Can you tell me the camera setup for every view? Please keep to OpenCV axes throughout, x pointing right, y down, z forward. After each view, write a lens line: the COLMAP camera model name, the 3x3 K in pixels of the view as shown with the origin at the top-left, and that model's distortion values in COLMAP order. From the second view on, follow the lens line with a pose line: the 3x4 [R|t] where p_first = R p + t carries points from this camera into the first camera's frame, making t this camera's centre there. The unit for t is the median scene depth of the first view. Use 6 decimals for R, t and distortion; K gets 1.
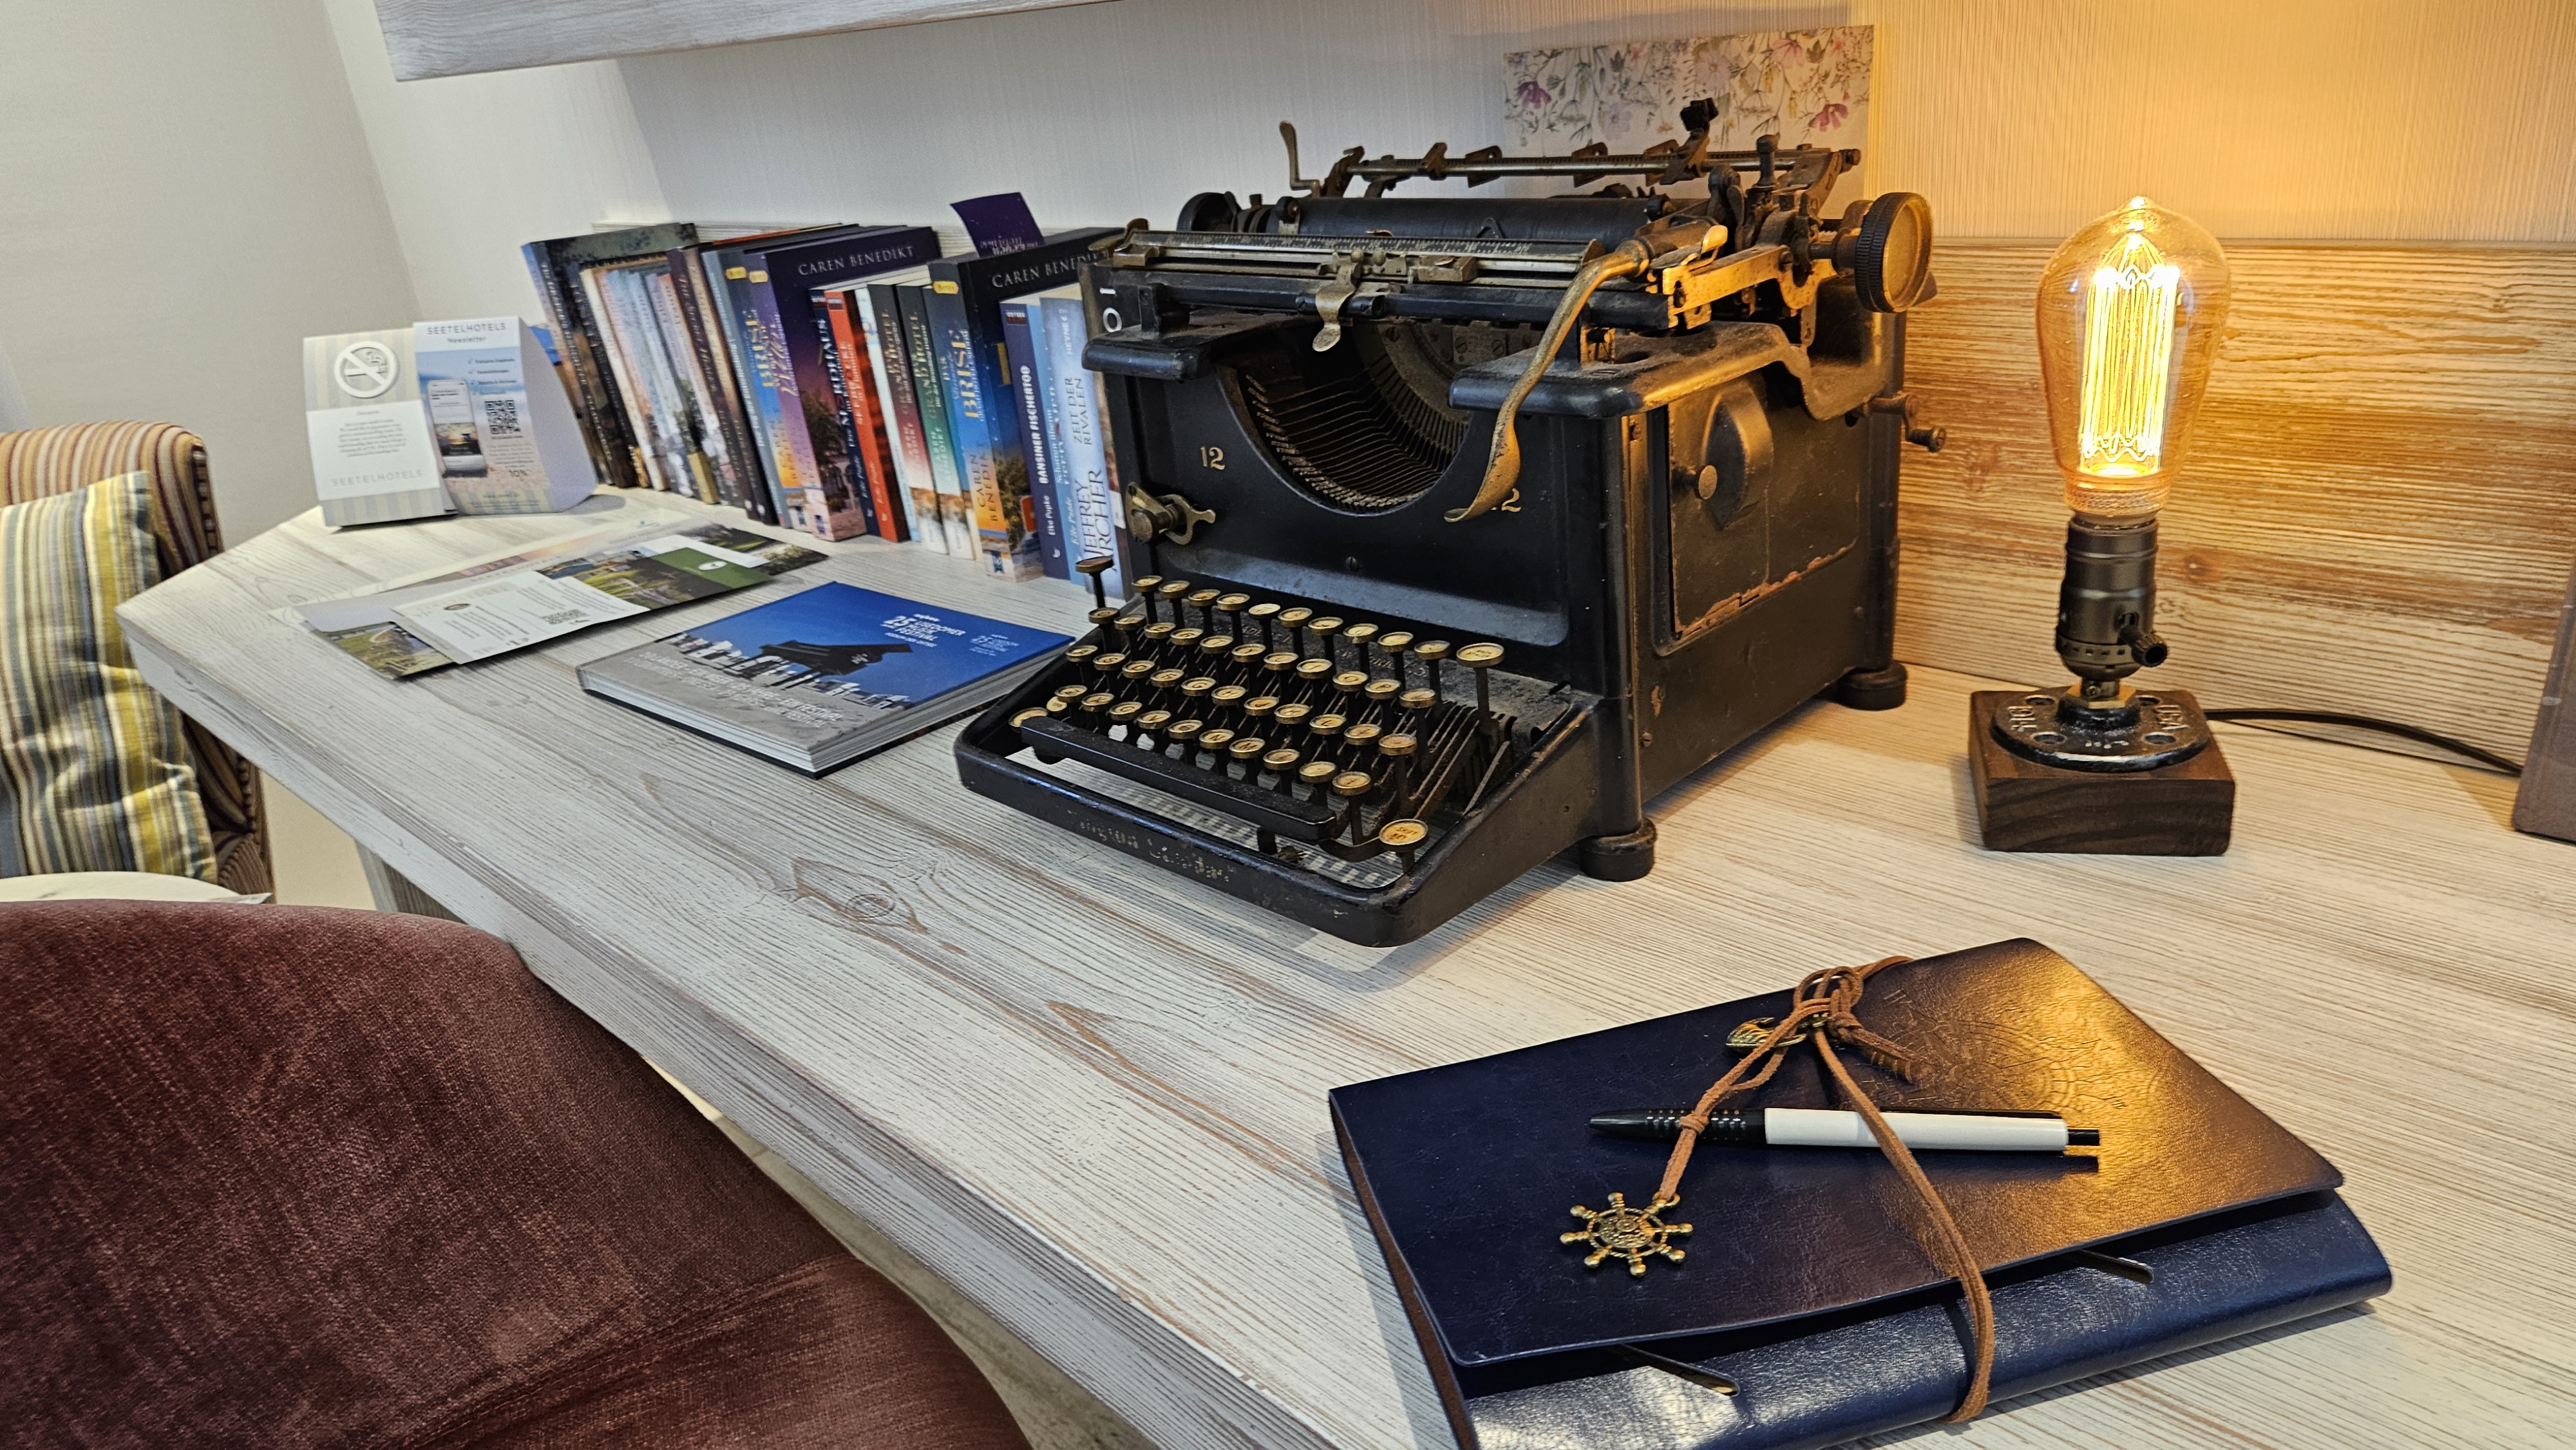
lens RADIAL K [[1687.3, 0, 1285.5], [0, 1687.3, 731.8], [0, 0, 1]] dist [0.024740, -0.000168]
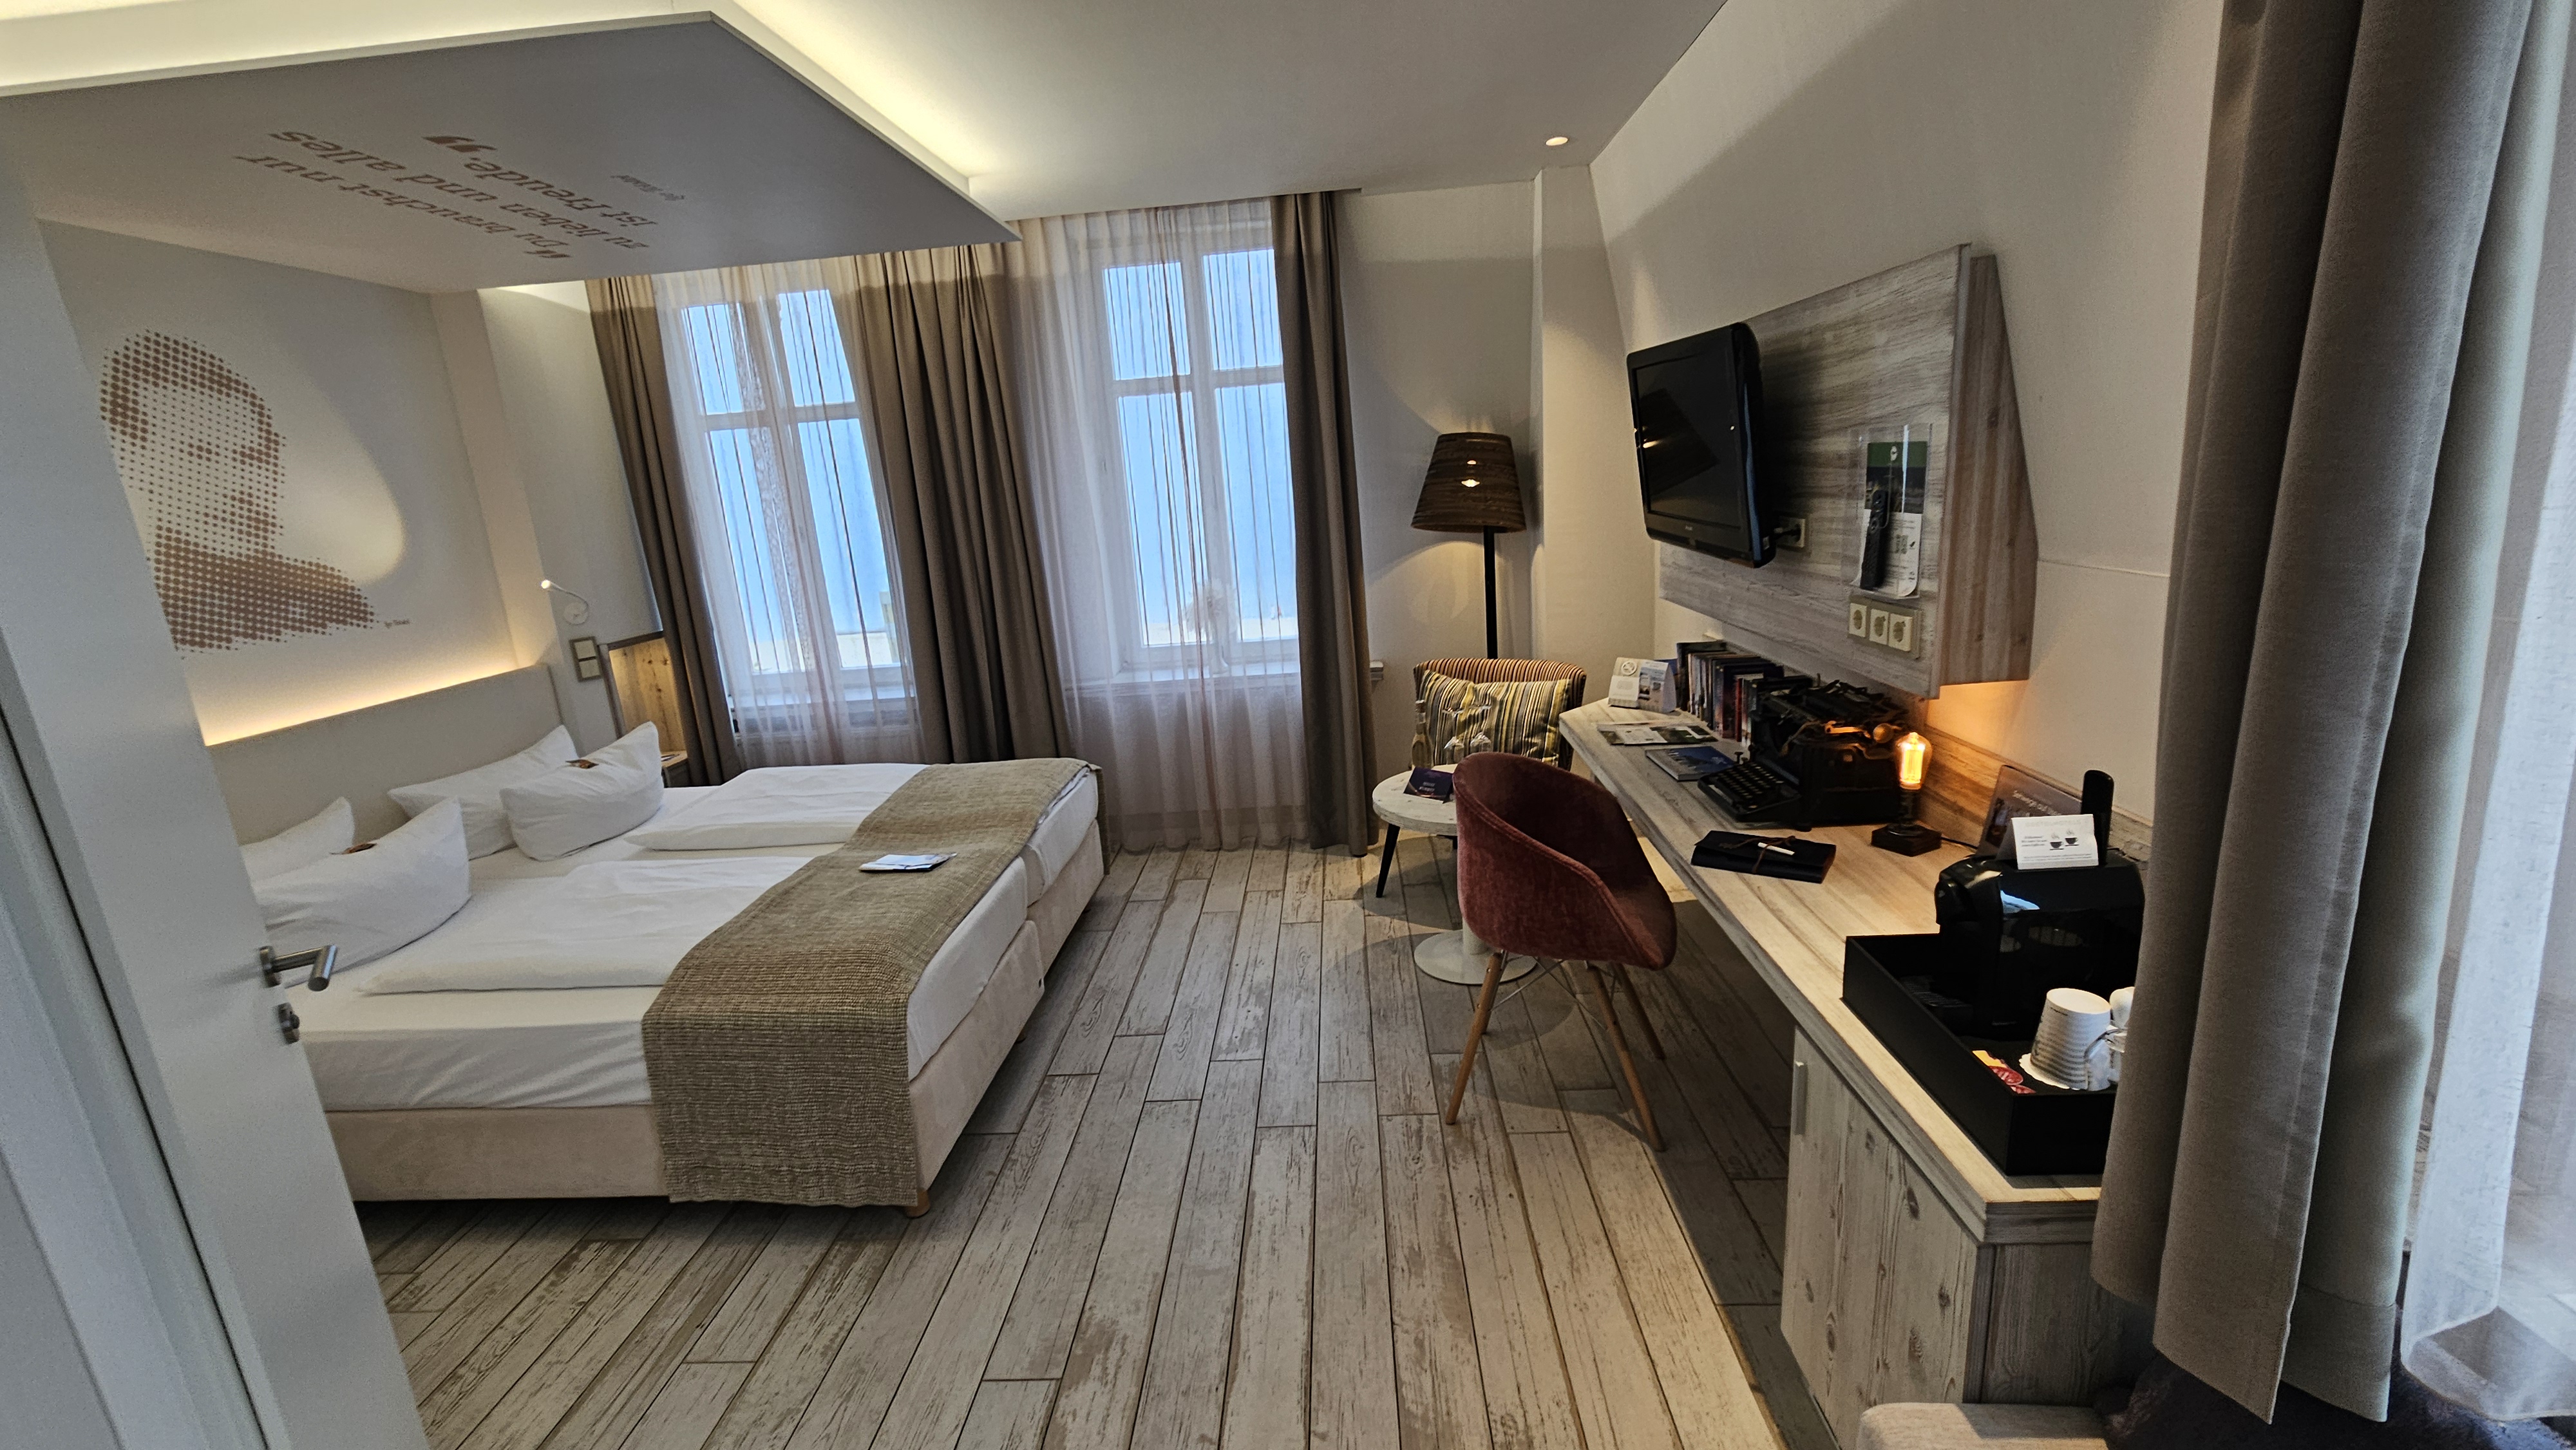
lens RADIAL K [[1038.7, 0, 1279.3], [0, 1038.7, 718.2], [0, 0, 1]] dist [0.000162, -0.000004]
pose [[0.665032, 0.220539, -0.713509, 0.738706], [-0.285548, 0.957897, 0.029930, 0.063031], [0.690069, 0.183837, 0.700007, -1.359992]]
